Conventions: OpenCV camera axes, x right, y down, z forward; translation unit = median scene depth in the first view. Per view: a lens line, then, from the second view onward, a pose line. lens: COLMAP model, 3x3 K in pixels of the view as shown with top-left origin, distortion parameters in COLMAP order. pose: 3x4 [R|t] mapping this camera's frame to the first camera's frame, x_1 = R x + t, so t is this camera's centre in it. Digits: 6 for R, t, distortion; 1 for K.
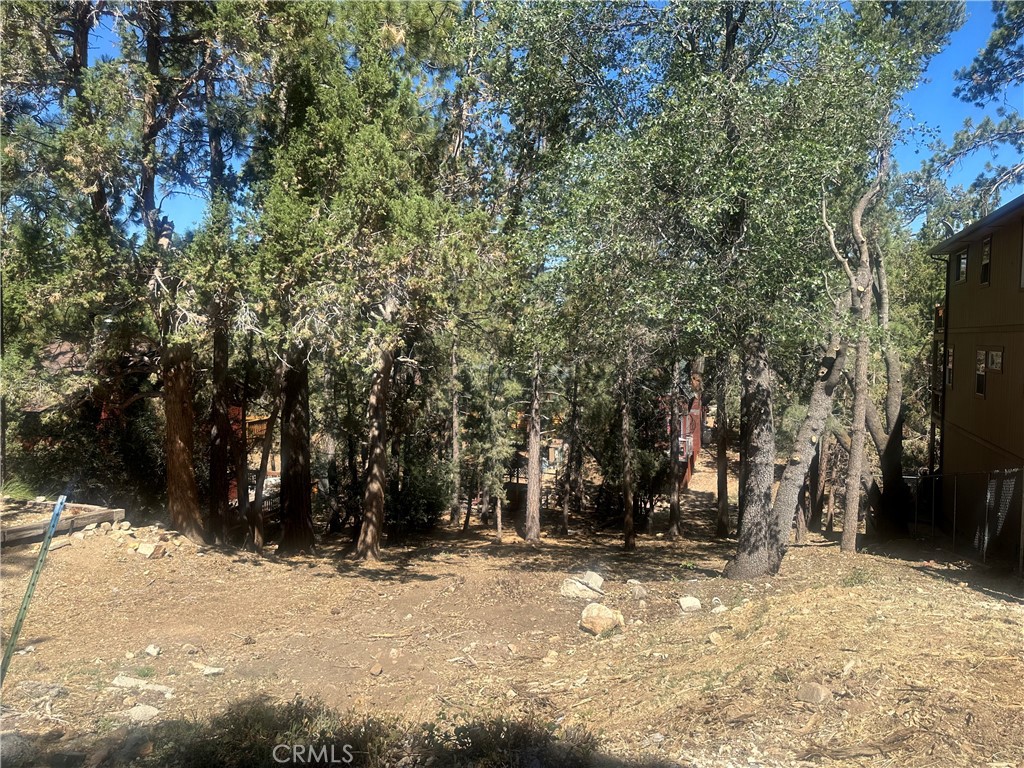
lens RADIAL K [[710.7, 0, 512.0], [0, 710.7, 384.0], [0, 0, 1]] dist [0.044810, -0.048341]
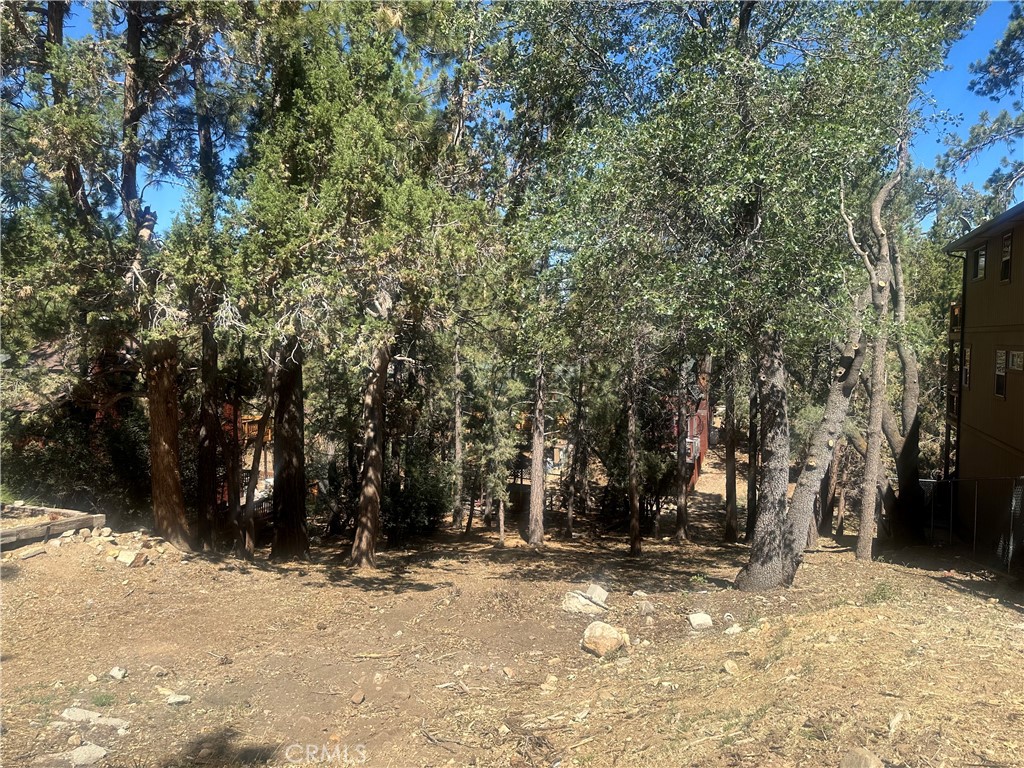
lens RADIAL K [[716.3, 0, 512.0], [0, 716.3, 384.0], [0, 0, 1]] dist [0.039813, -0.038646]
pose [[0.999971, 0.002585, -0.007098, 0.006225], [-0.002577, 0.999996, 0.001078, -0.001010], [0.007101, -0.001059, 0.999974, 0.041665]]
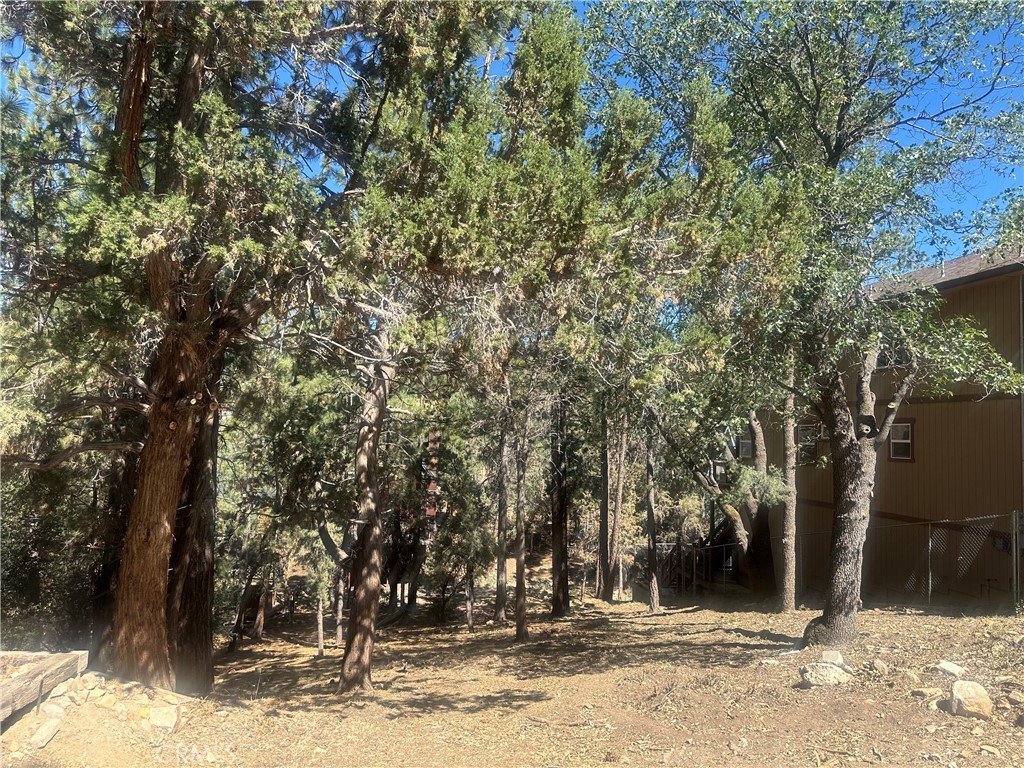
lens RADIAL K [[723.0, 0, 505.4], [0, 723.0, 382.5], [0, 0, 1]] dist [0.017694, -0.003864]
pose [[0.871043, 0.054364, 0.488190, -0.527953], [0.007661, 0.992232, -0.124162, 0.041290], [-0.491147, 0.111891, 0.863860, 0.323044]]
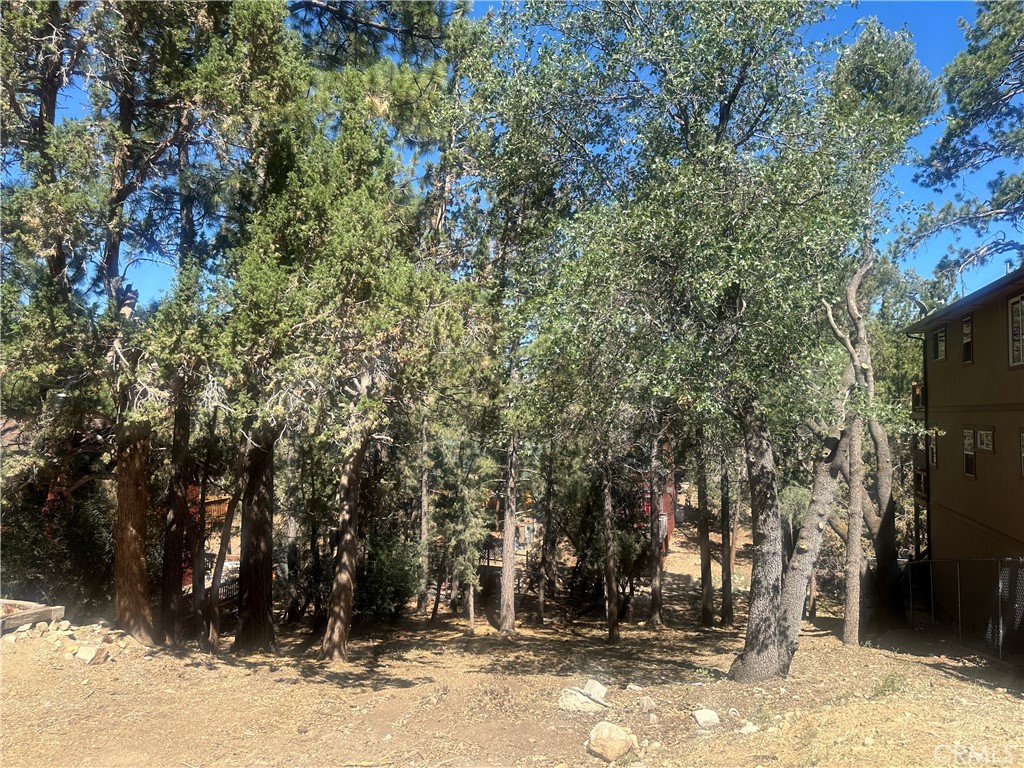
lens RADIAL K [[718.5, 0, 503.1], [0, 718.5, 386.5], [0, 0, 1]] dist [0.048993, -0.051200]
pose [[0.999423, 0.005463, 0.033528, -0.025351], [-0.002014, 0.994777, -0.102056, -0.005735], [-0.033910, 0.101930, 0.994213, 0.052098]]
